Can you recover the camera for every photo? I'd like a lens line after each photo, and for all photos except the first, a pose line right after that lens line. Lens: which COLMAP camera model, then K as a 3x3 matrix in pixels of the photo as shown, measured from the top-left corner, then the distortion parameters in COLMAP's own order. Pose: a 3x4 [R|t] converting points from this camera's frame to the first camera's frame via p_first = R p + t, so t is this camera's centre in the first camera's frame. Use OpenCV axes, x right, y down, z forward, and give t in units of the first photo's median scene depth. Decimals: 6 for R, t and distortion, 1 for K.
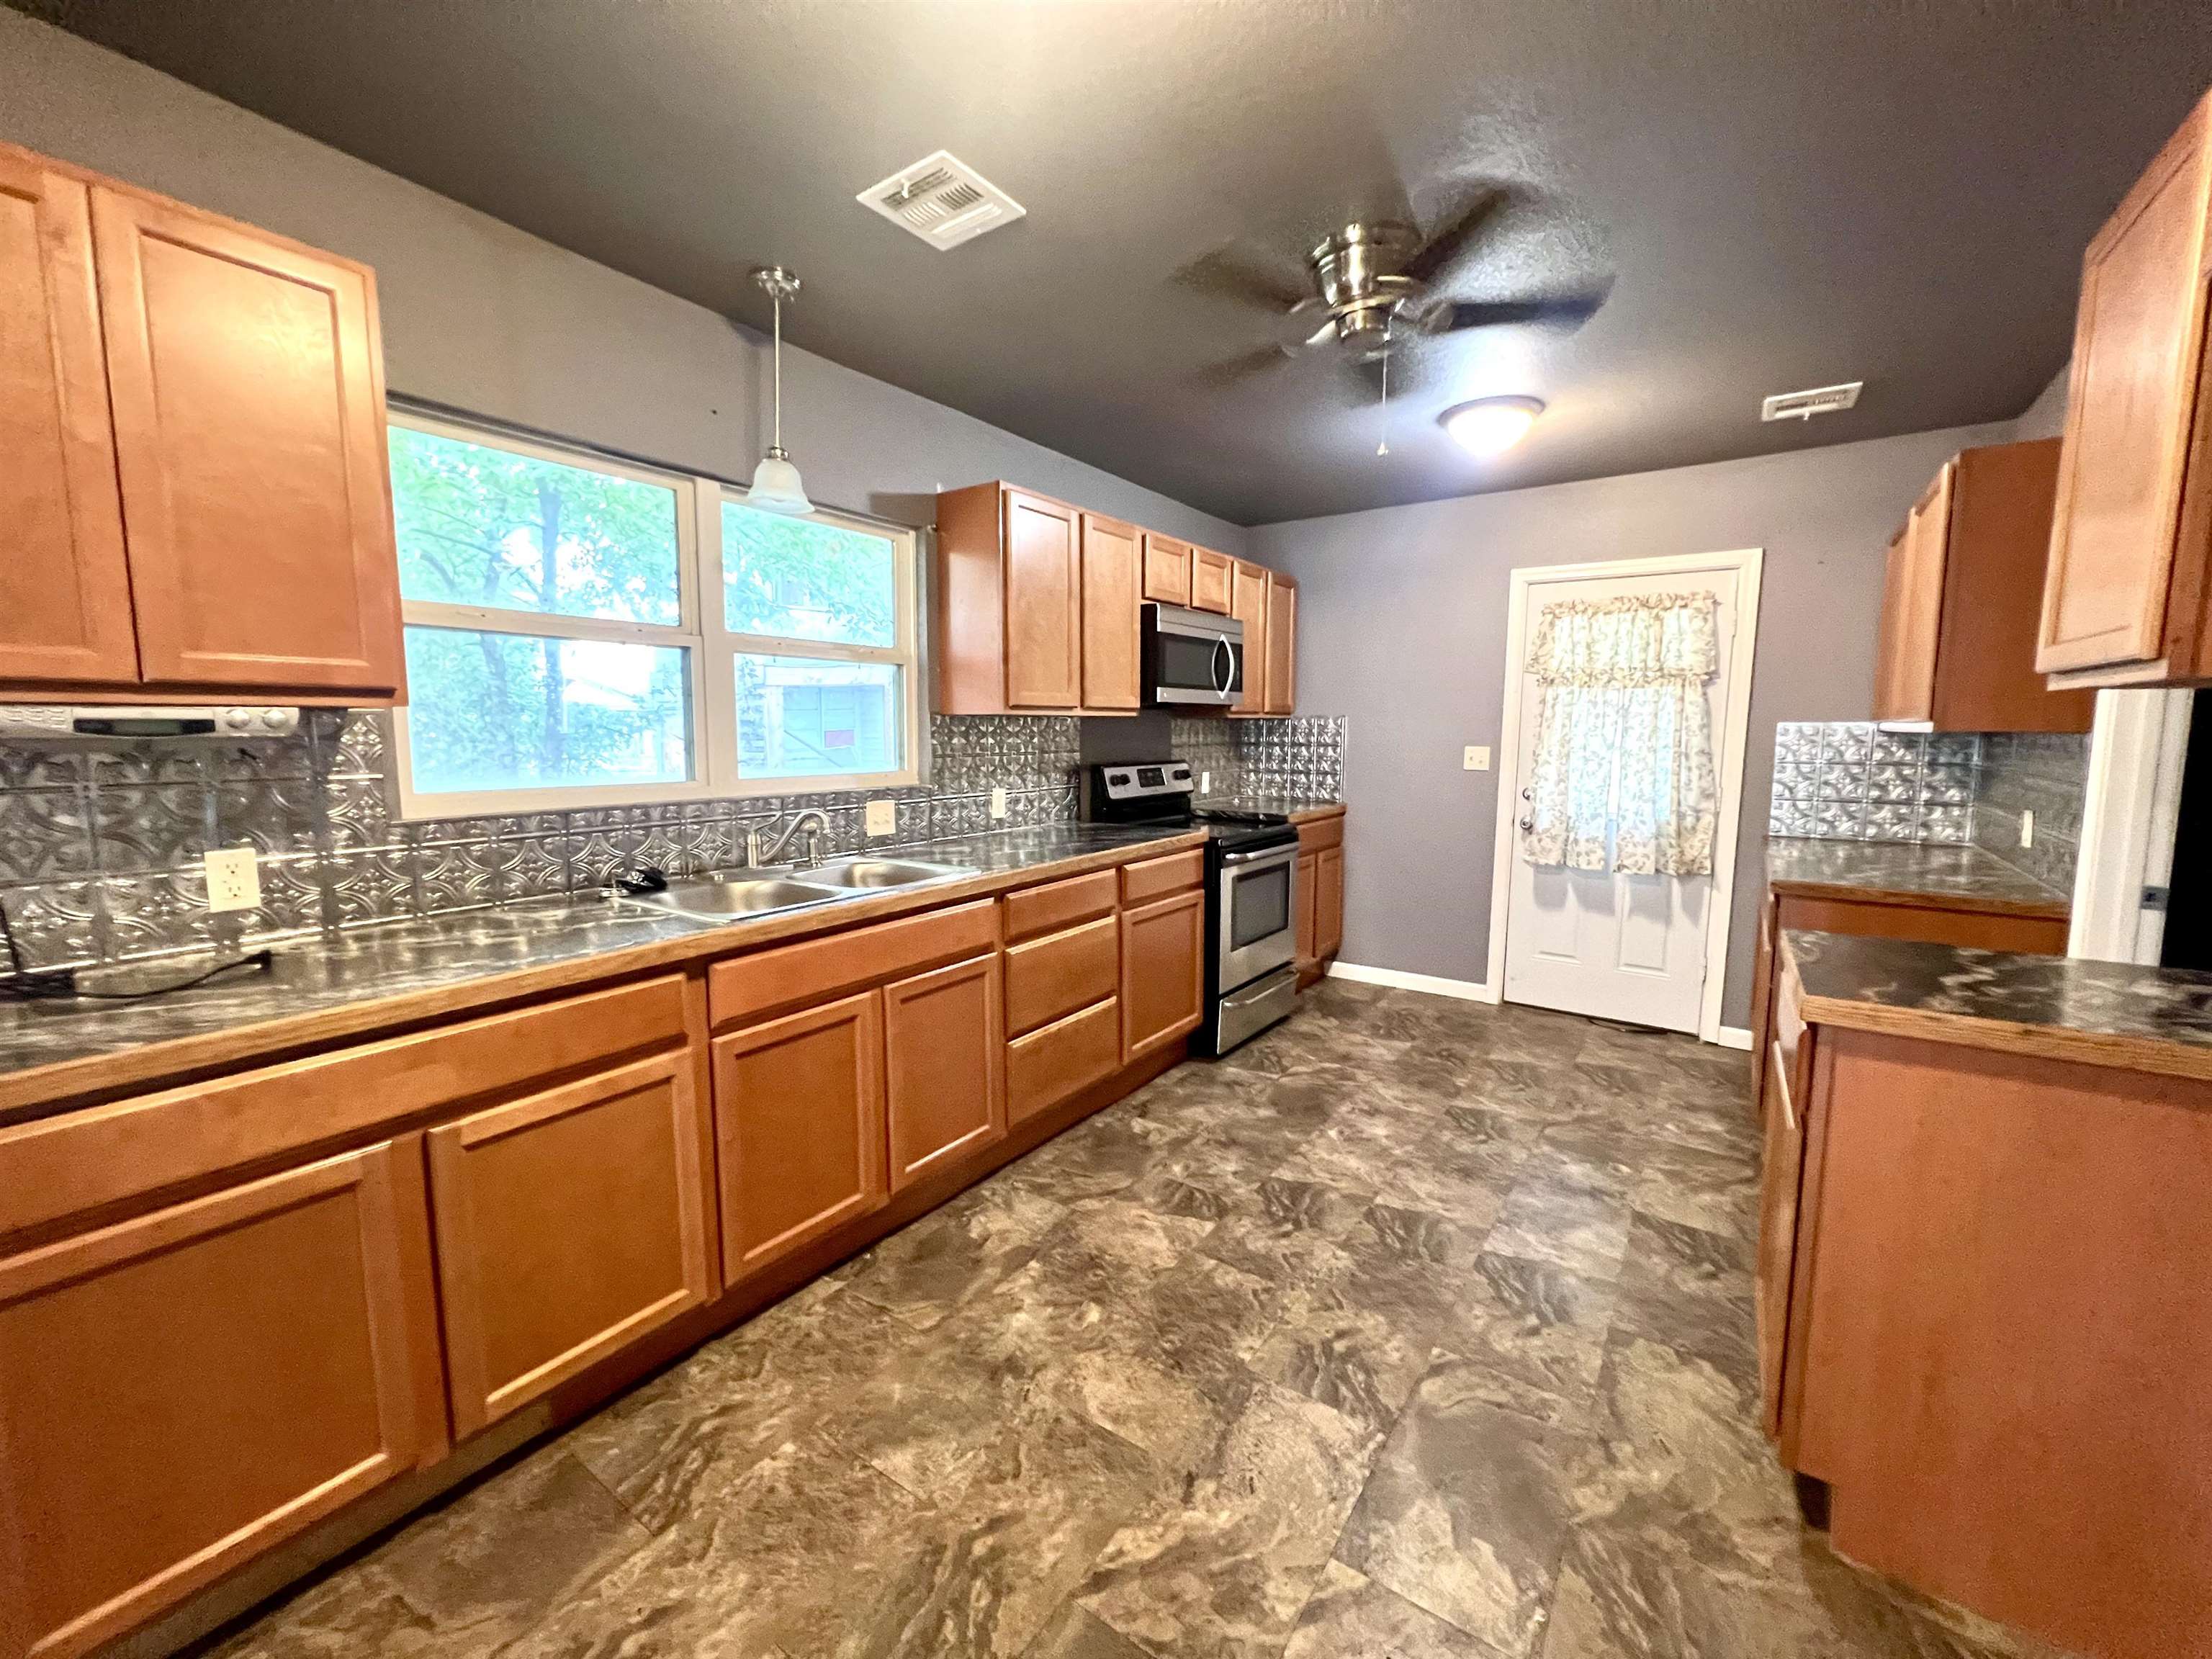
lens RADIAL K [[883.4, 0, 1104.2], [0, 883.4, 825.3], [0, 0, 1]] dist [-0.001986, 0.000593]
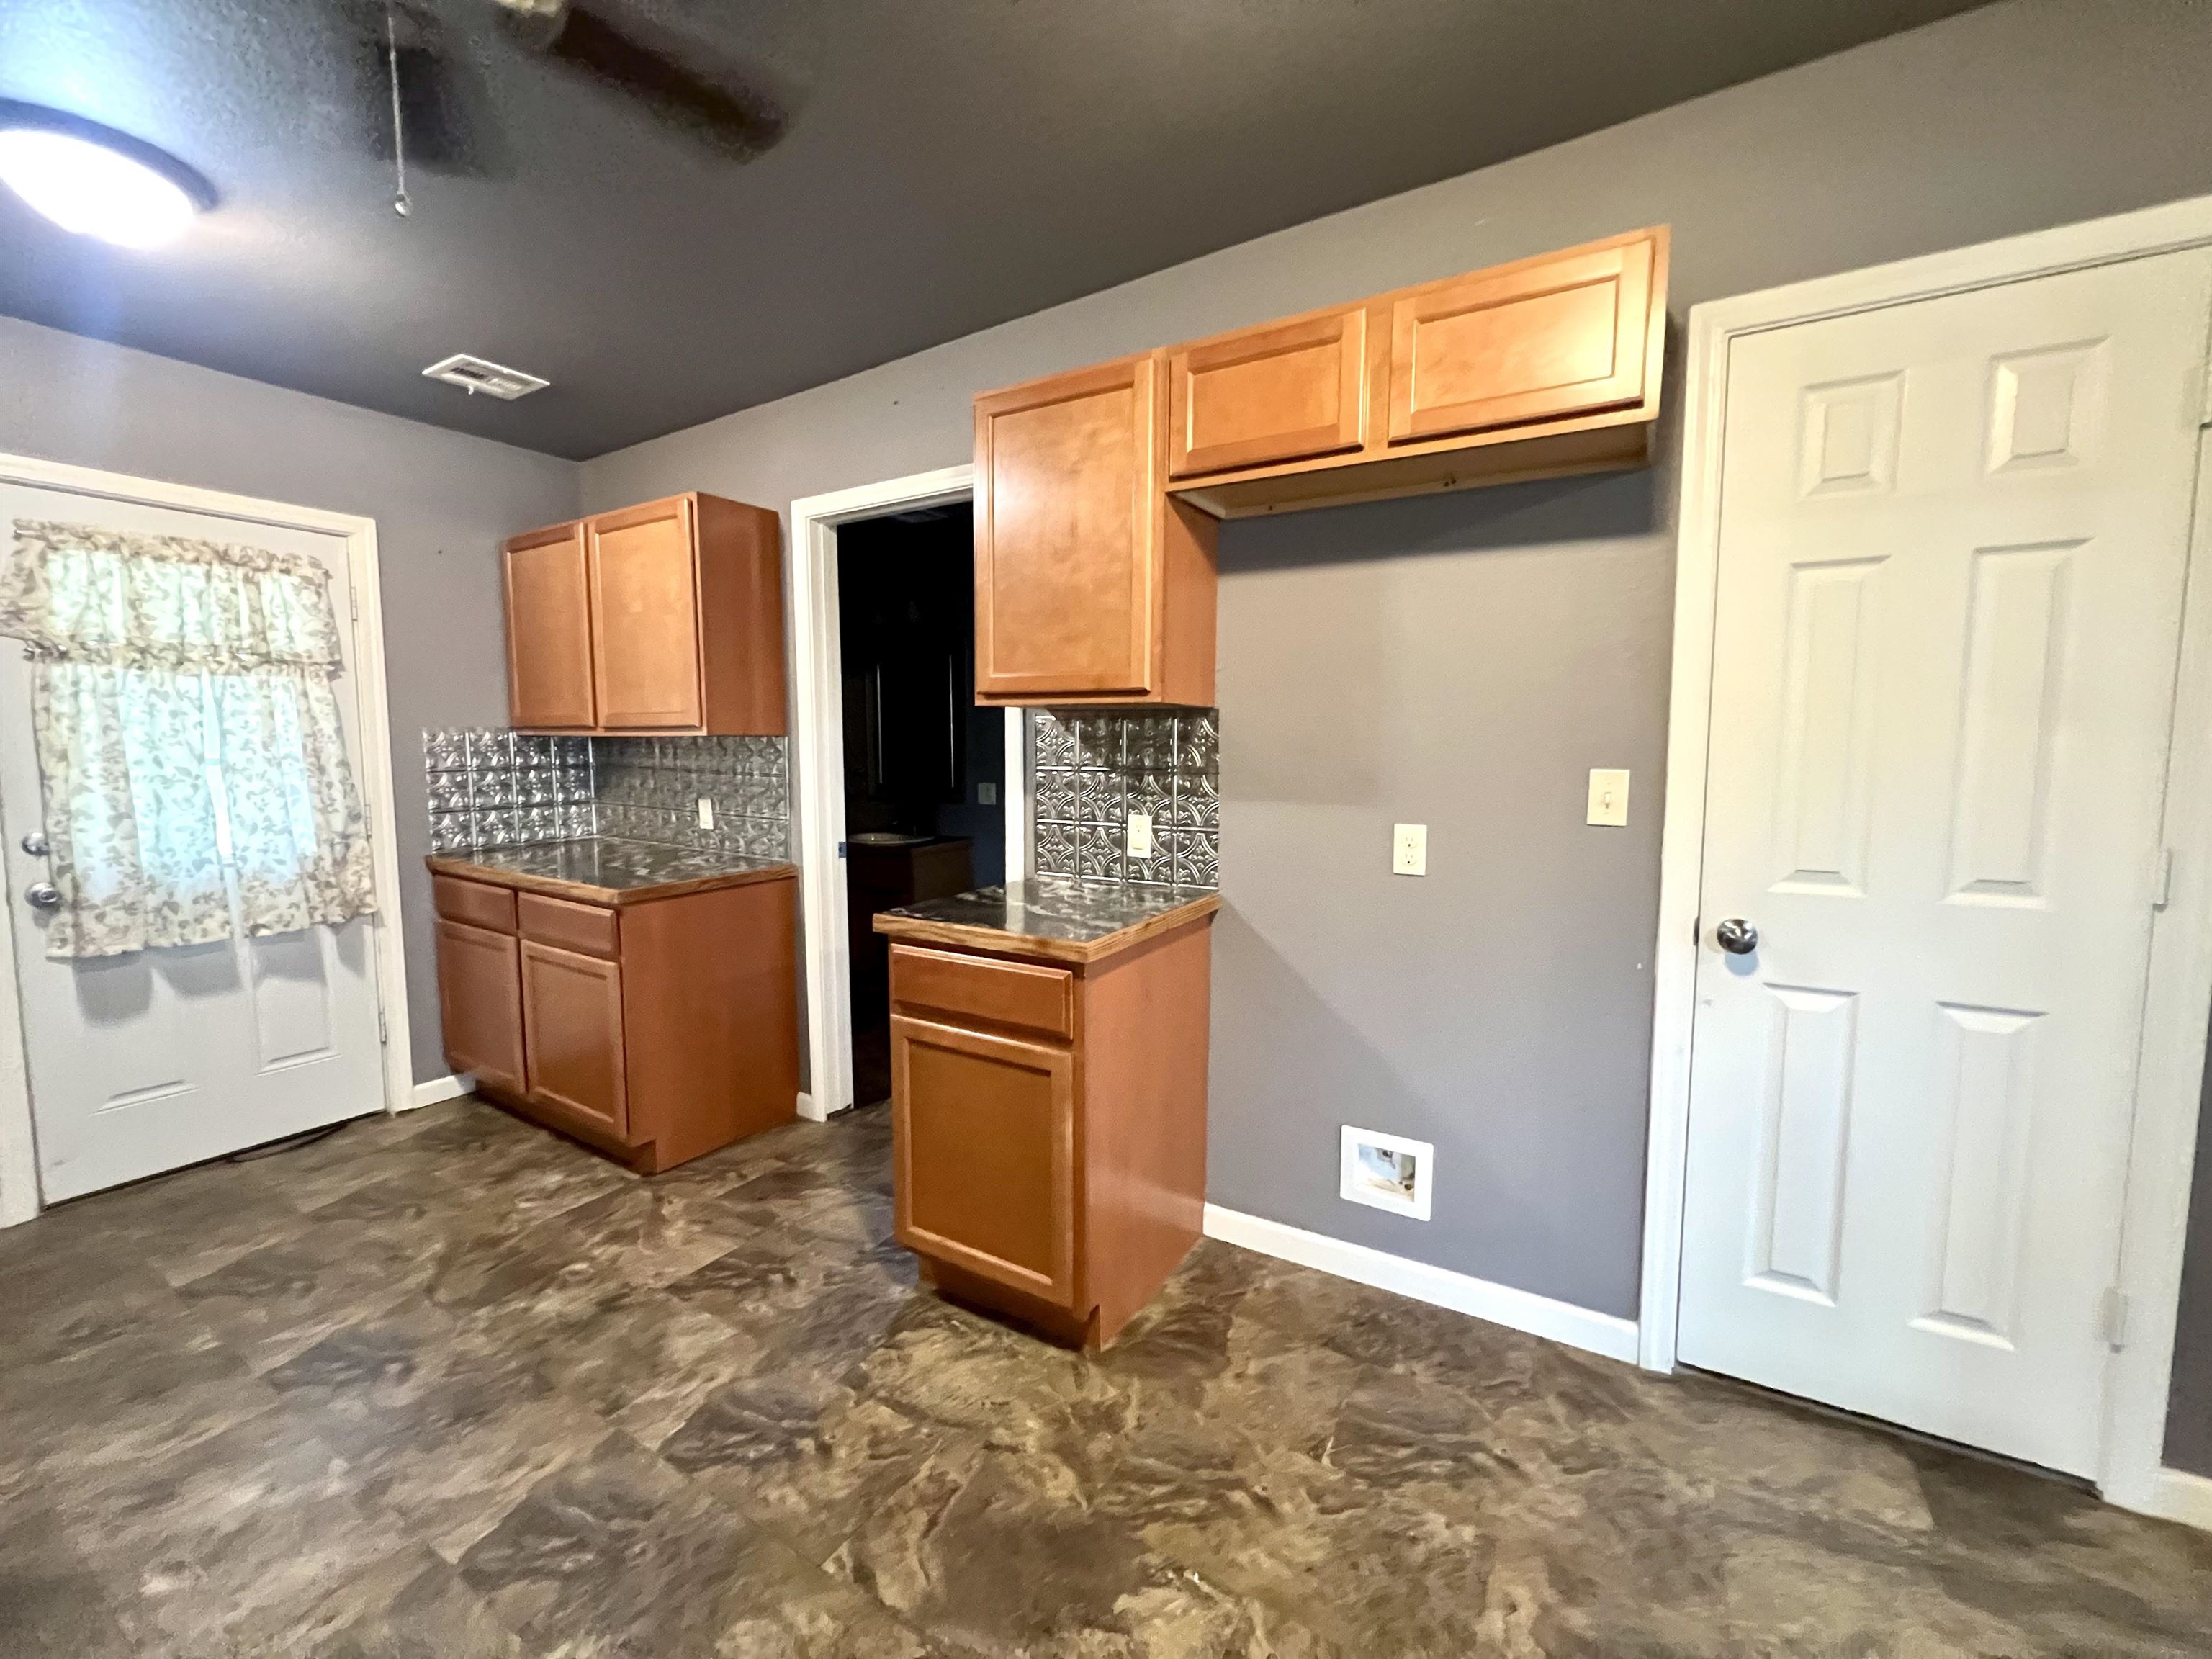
lens RADIAL K [[883.4, 0, 1099.3], [0, 883.4, 824.5], [0, 0, 1]] dist [-0.001986, 0.000593]
pose [[-0.065294, -0.098726, 0.992970, -0.194123], [0.108664, 0.988473, 0.105424, -0.046344], [-0.991932, 0.114783, -0.053814, 0.459622]]
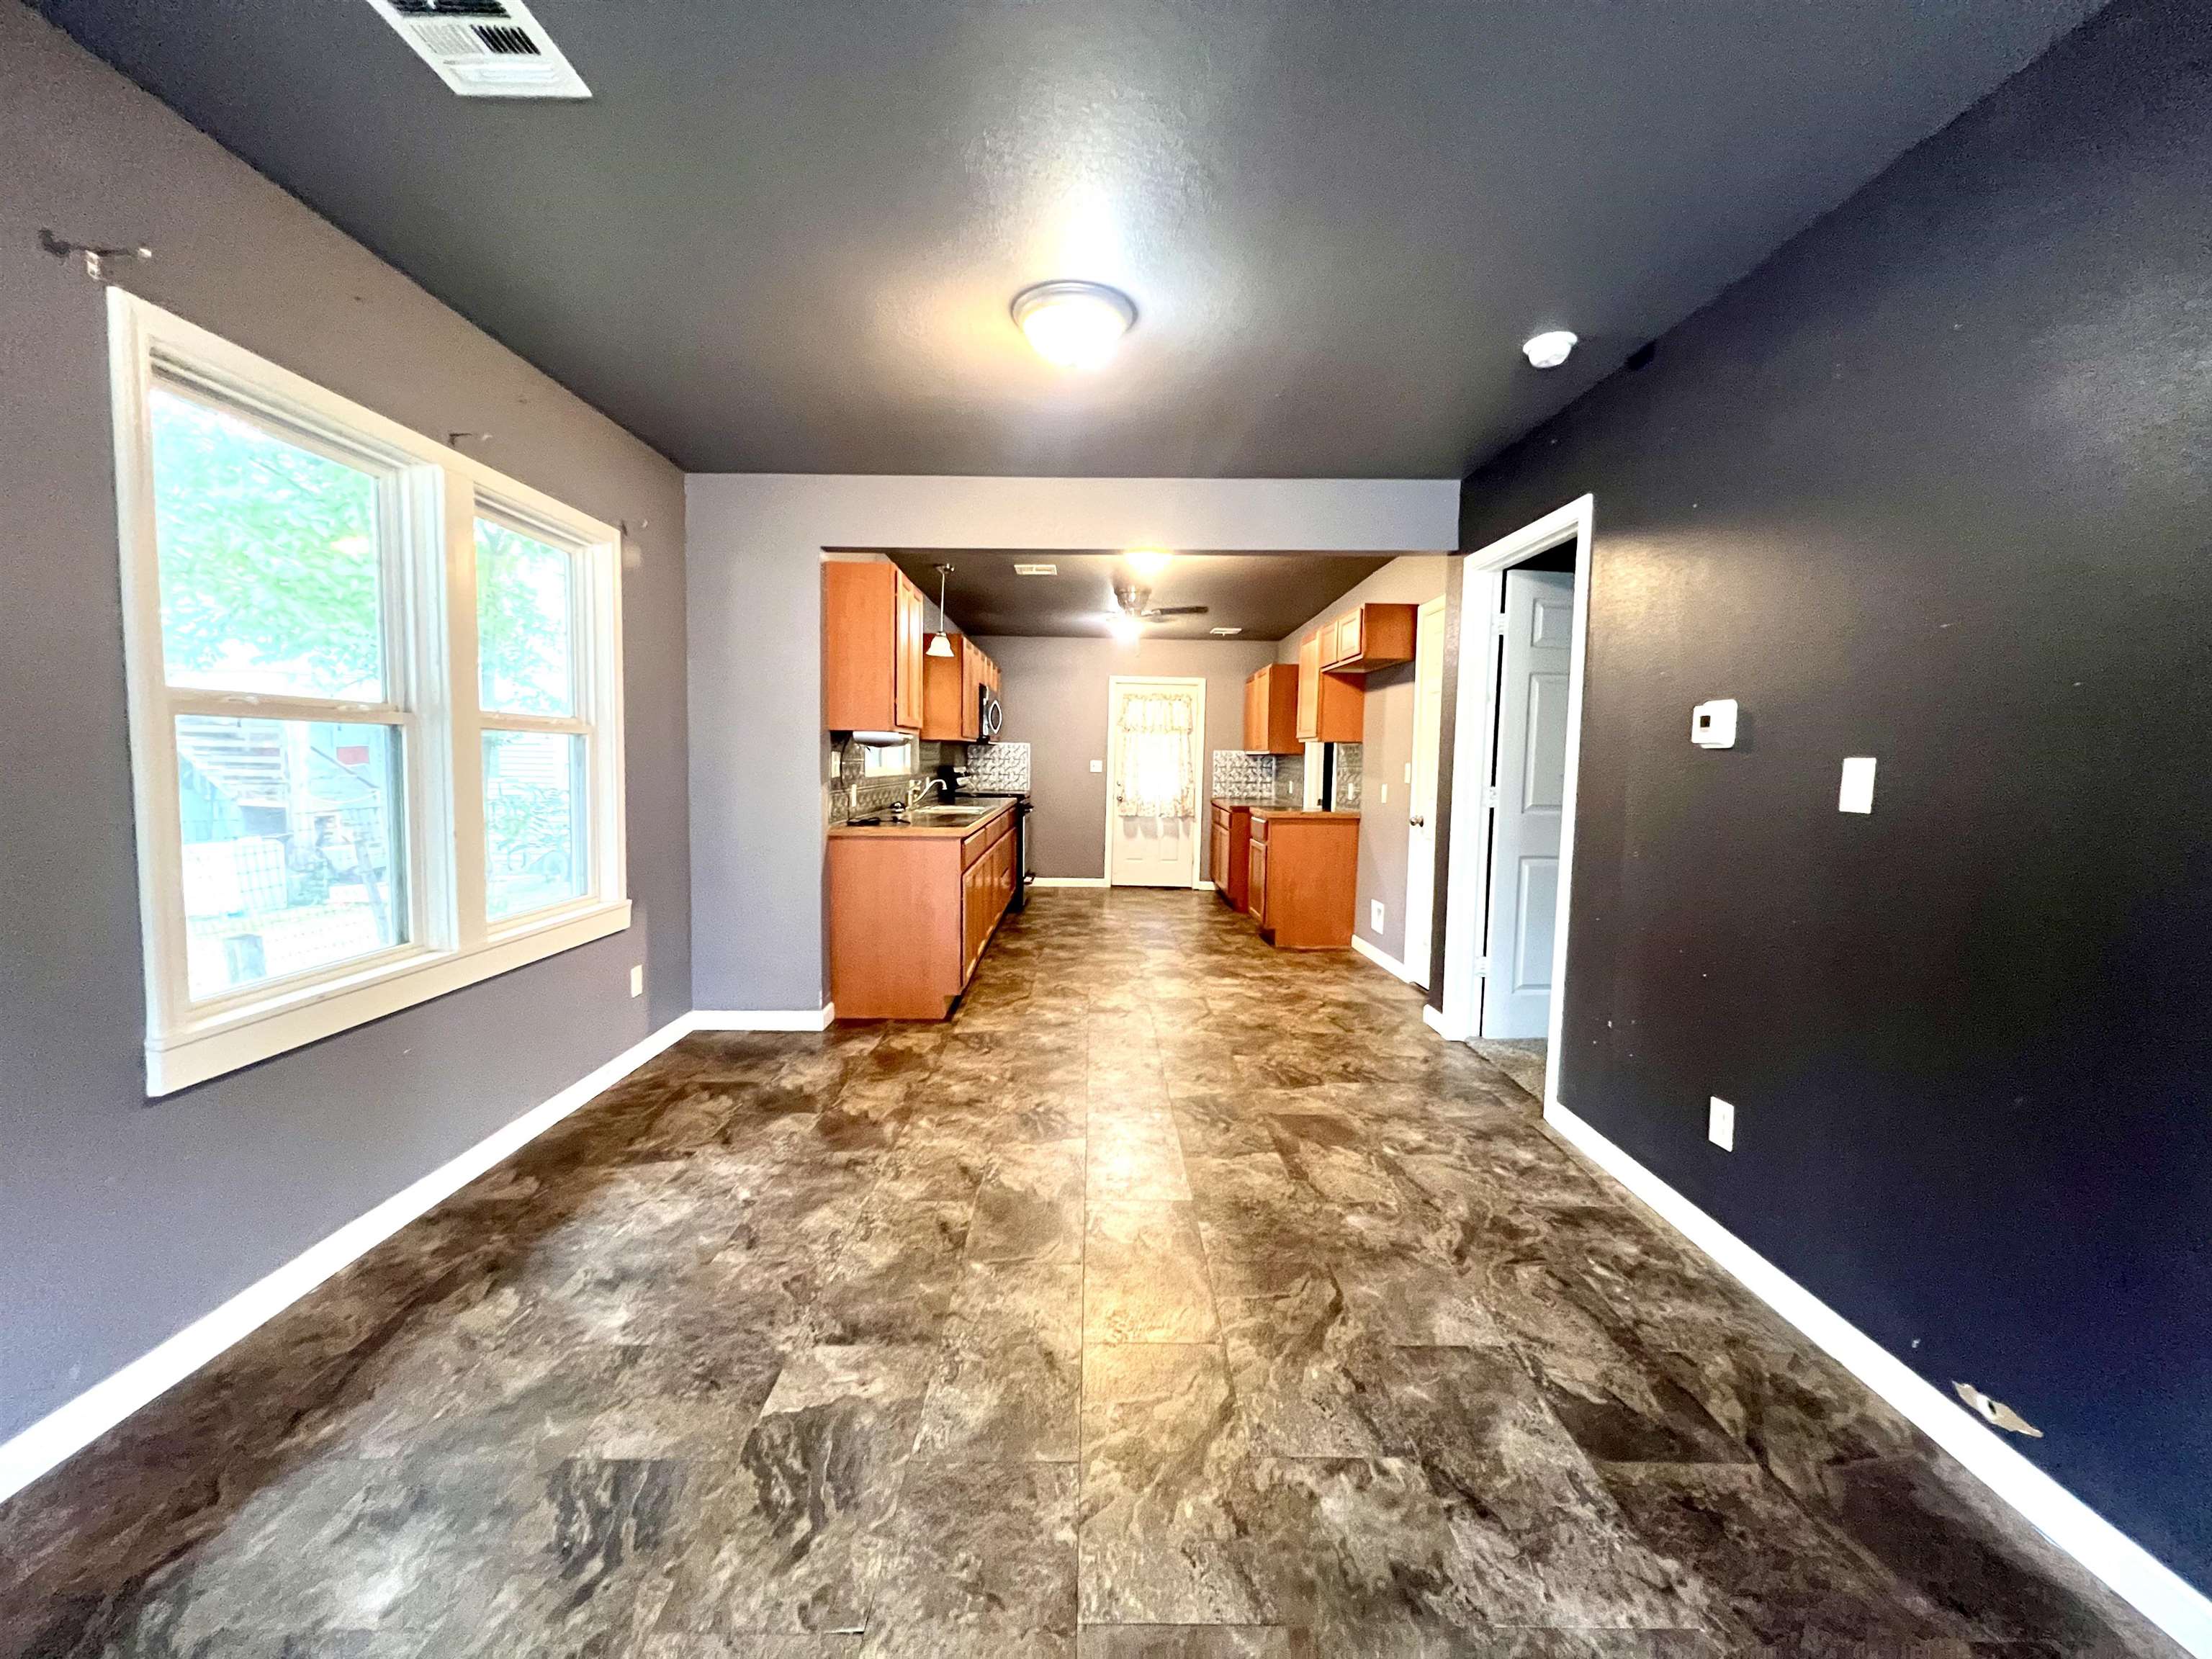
lens RADIAL K [[883.4, 0, 1105.4], [0, 883.4, 817.4], [0, 0, 1]] dist [-0.001986, 0.000593]
pose [[0.808600, -0.028550, 0.587665, -1.063312], [0.052434, 0.998344, -0.023646, 0.127125], [-0.586017, 0.049934, 0.808759, -0.909155]]
